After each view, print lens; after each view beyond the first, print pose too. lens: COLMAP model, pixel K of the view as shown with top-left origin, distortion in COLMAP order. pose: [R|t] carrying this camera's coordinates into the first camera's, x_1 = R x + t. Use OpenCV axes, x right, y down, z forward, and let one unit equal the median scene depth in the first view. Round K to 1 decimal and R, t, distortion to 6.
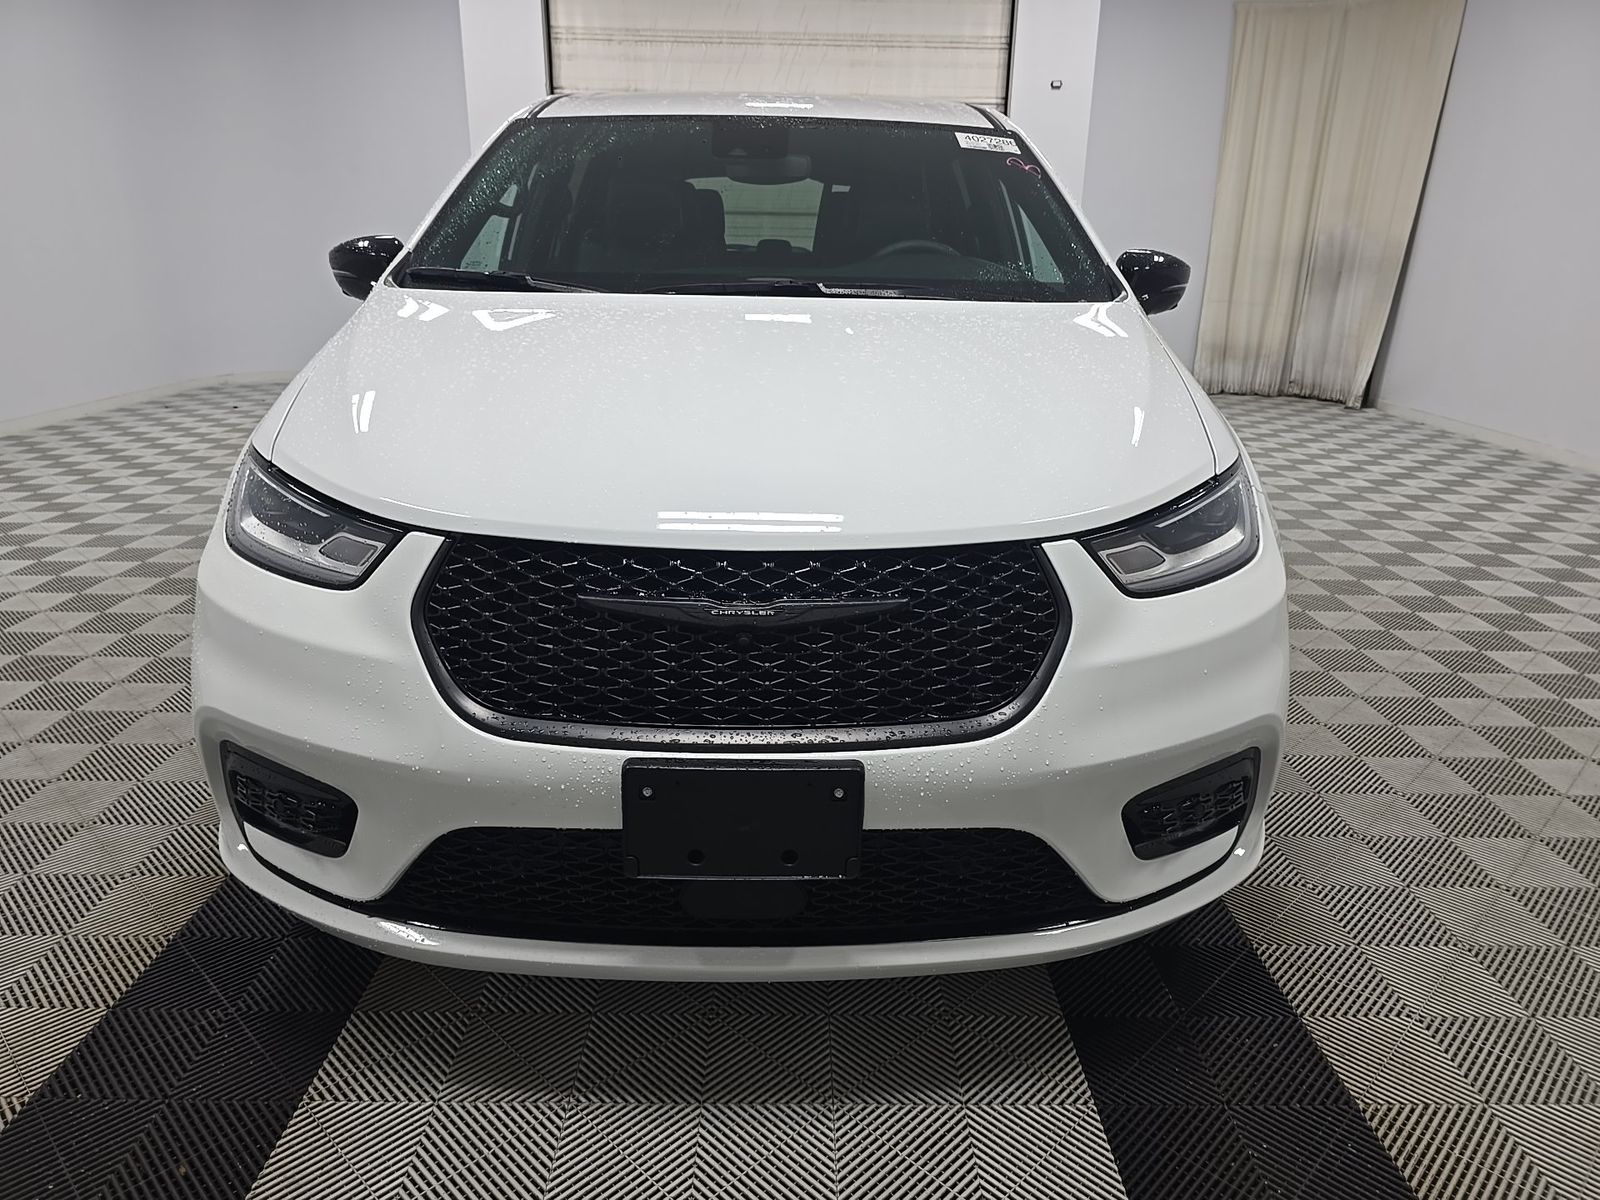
lens RADIAL K [[1084.1, 0, 800.0], [0, 1084.1, 600.0], [0, 0, 1]] dist [0.048973, -0.032464]
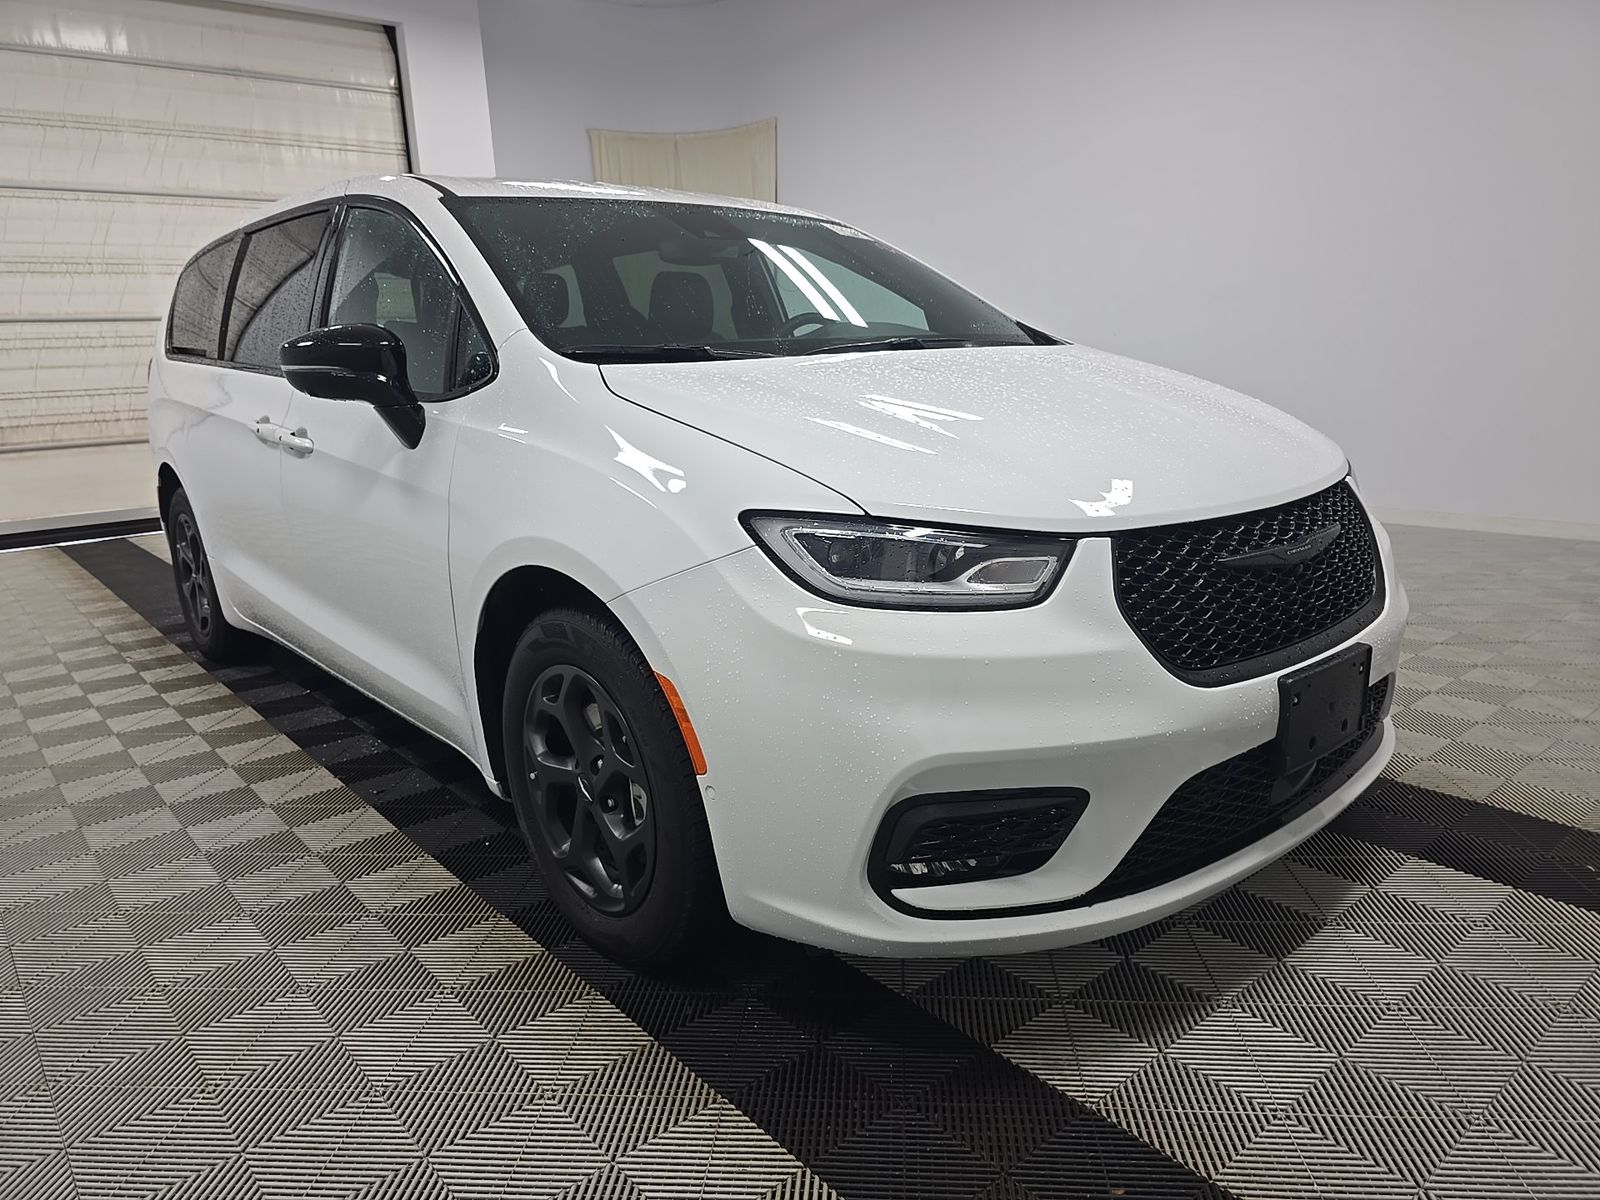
lens RADIAL K [[1040.4, 0, 800.0], [0, 1040.4, 600.0], [0, 0, 1]] dist [0.004532, 0.000672]
pose [[0.776256, -0.195944, 0.599193, -0.194553], [0.239025, 0.970982, 0.007867, -0.012576], [-0.583347, 0.137115, 0.800566, 0.051977]]
